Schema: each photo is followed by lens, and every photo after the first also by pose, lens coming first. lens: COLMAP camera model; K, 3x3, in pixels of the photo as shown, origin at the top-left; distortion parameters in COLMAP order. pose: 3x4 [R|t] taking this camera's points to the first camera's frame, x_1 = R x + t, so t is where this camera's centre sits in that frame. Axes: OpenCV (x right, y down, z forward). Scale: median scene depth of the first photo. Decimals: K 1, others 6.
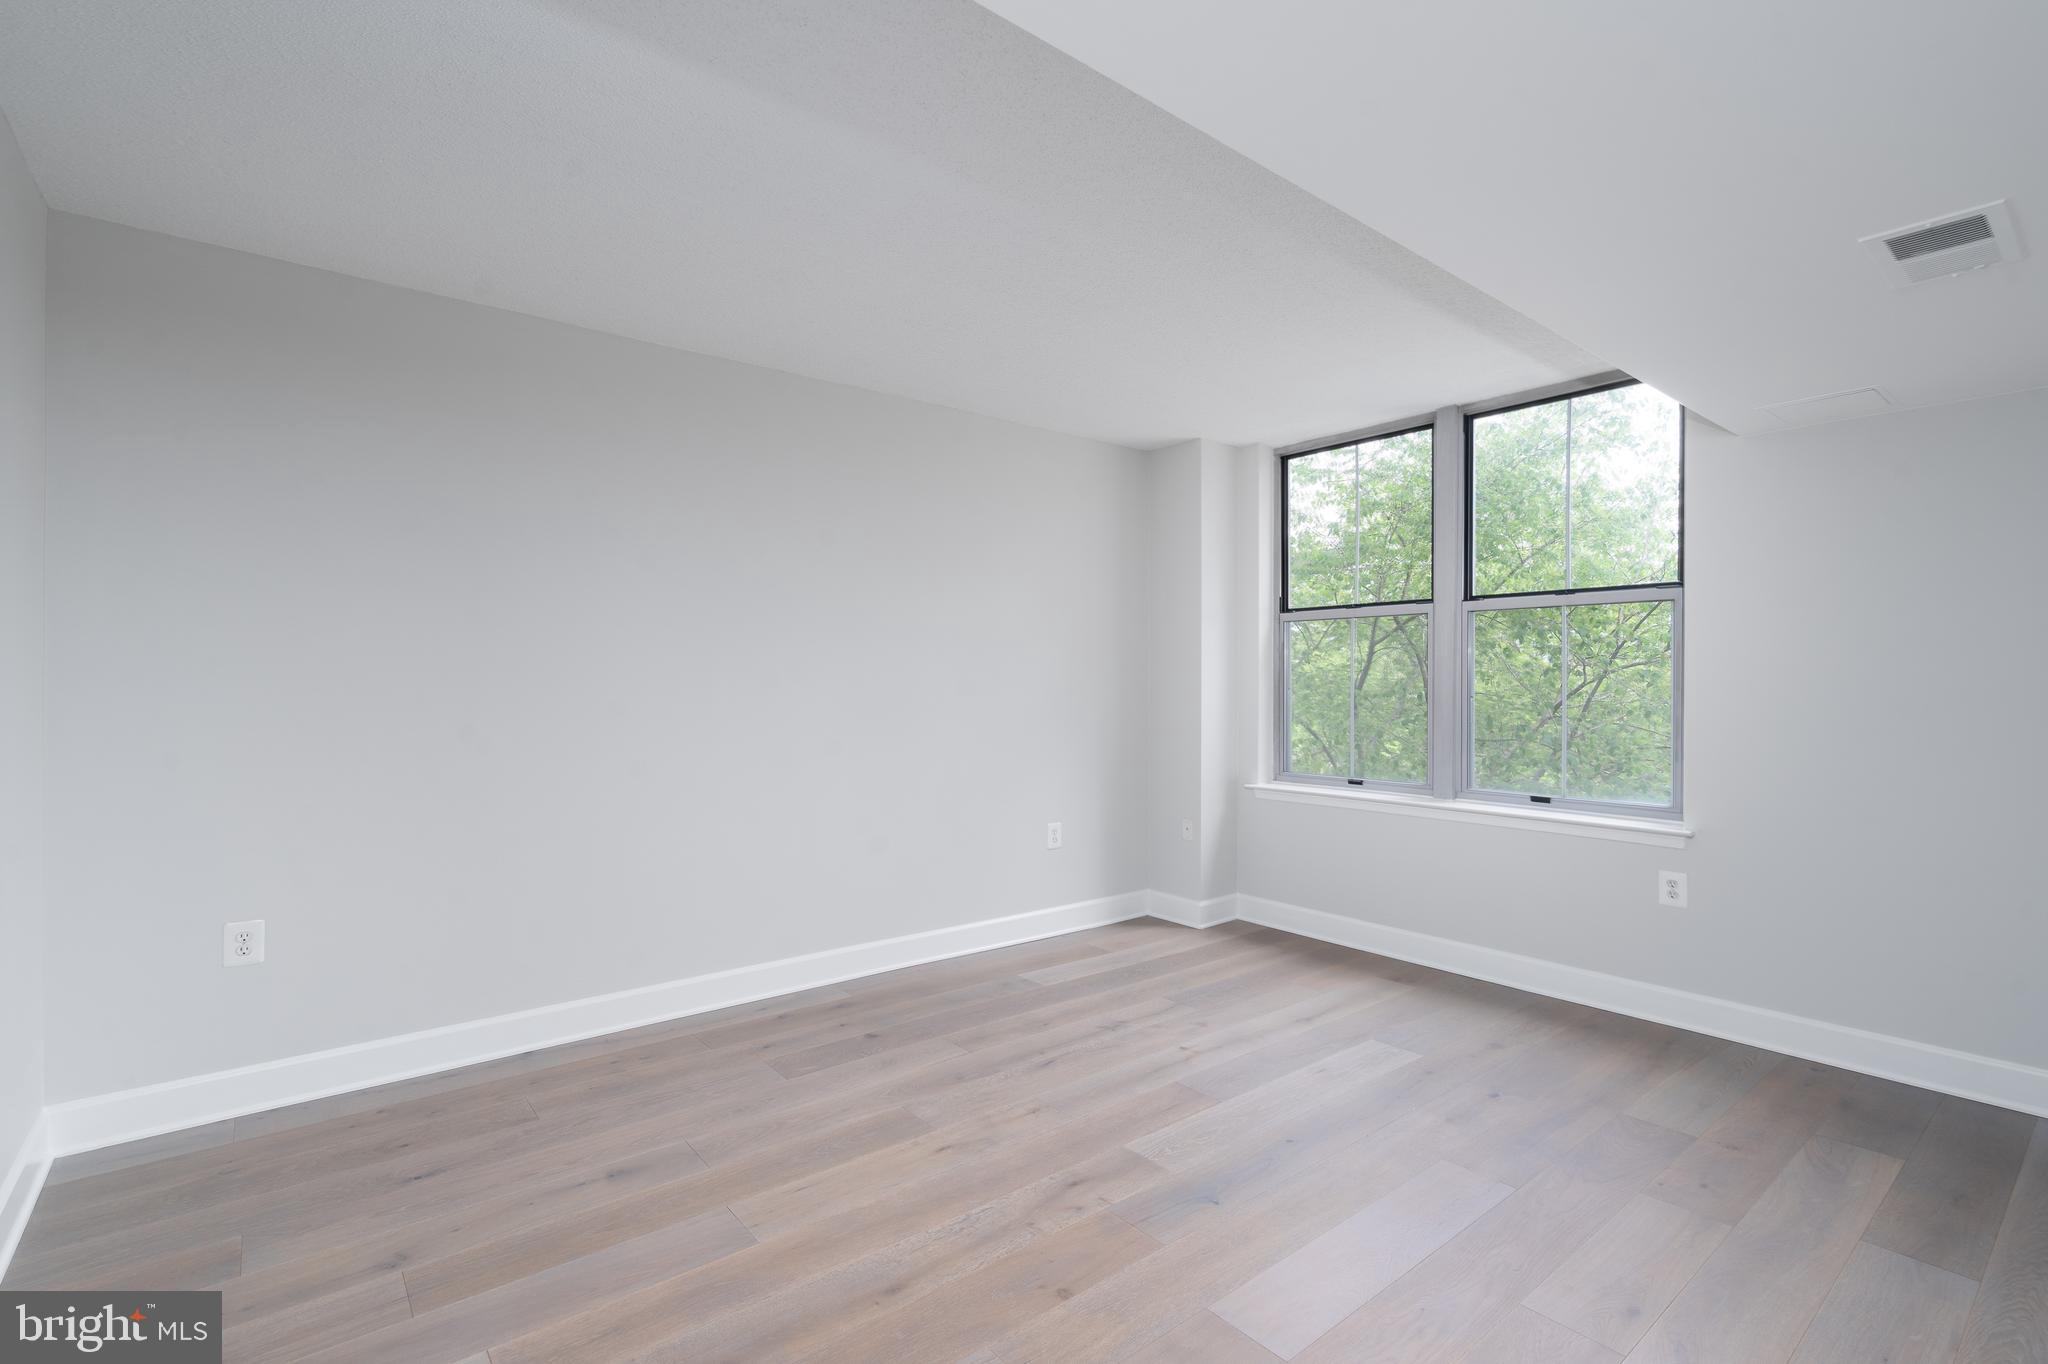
lens RADIAL K [[938.2, 0, 1024.0], [0, 938.2, 682.0], [0, 0, 1]] dist [0.000167, 0.000731]
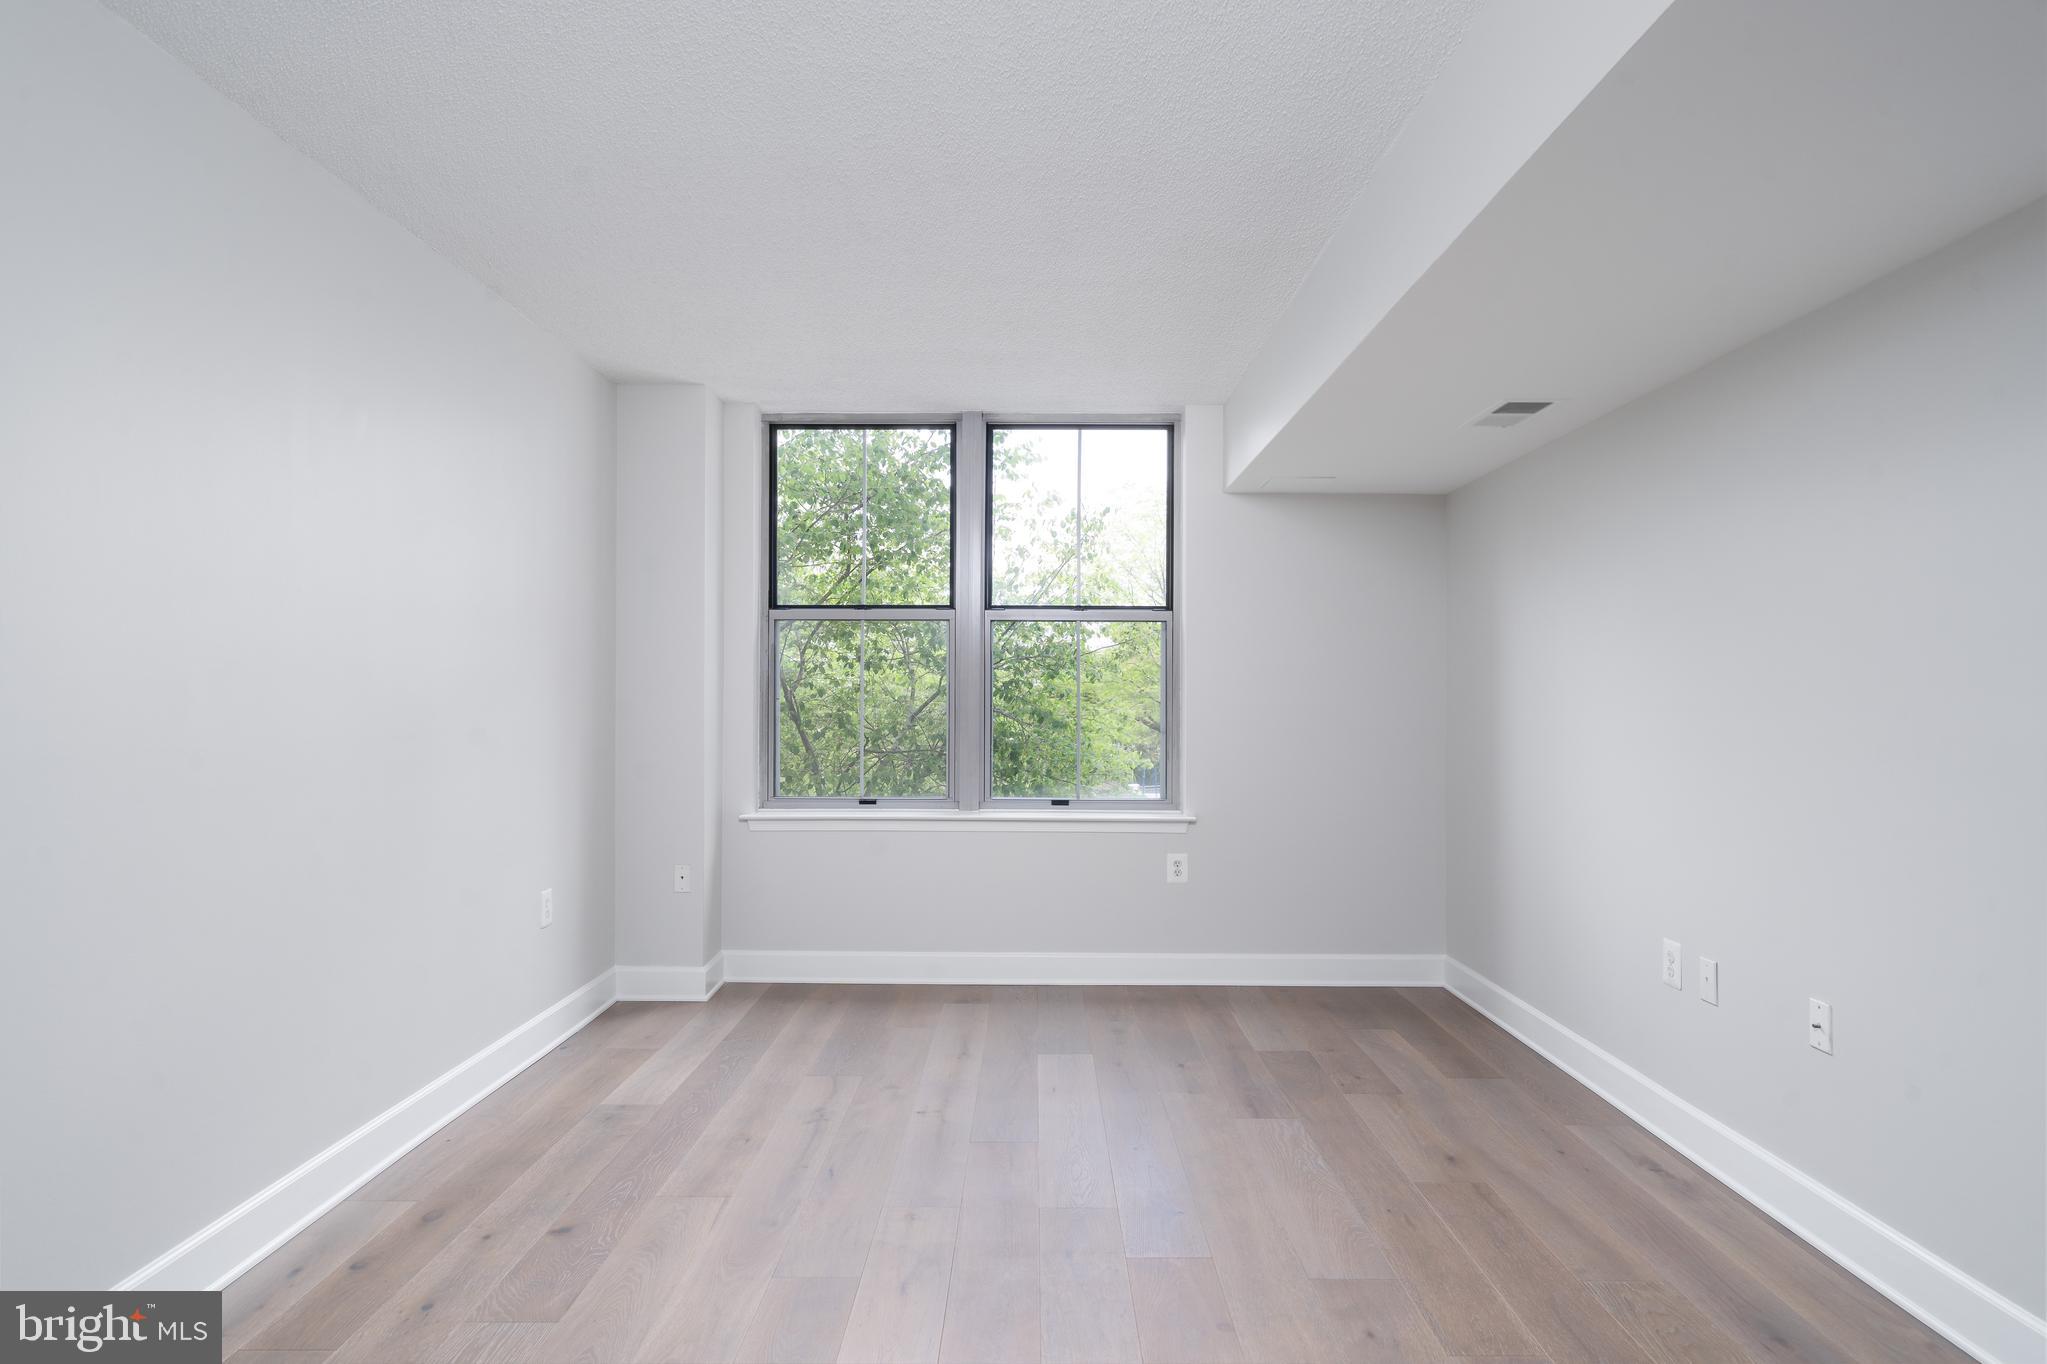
lens RADIAL K [[1180.8, 0, 972.1], [0, 1180.8, 694.0], [0, 0, 1]] dist [0.023462, 0.000077]
pose [[0.630146, 0.009642, 0.776417, -0.552406], [-0.001083, 0.999933, -0.011538, 0.018782], [-0.776476, 0.006430, 0.630114, 0.240998]]
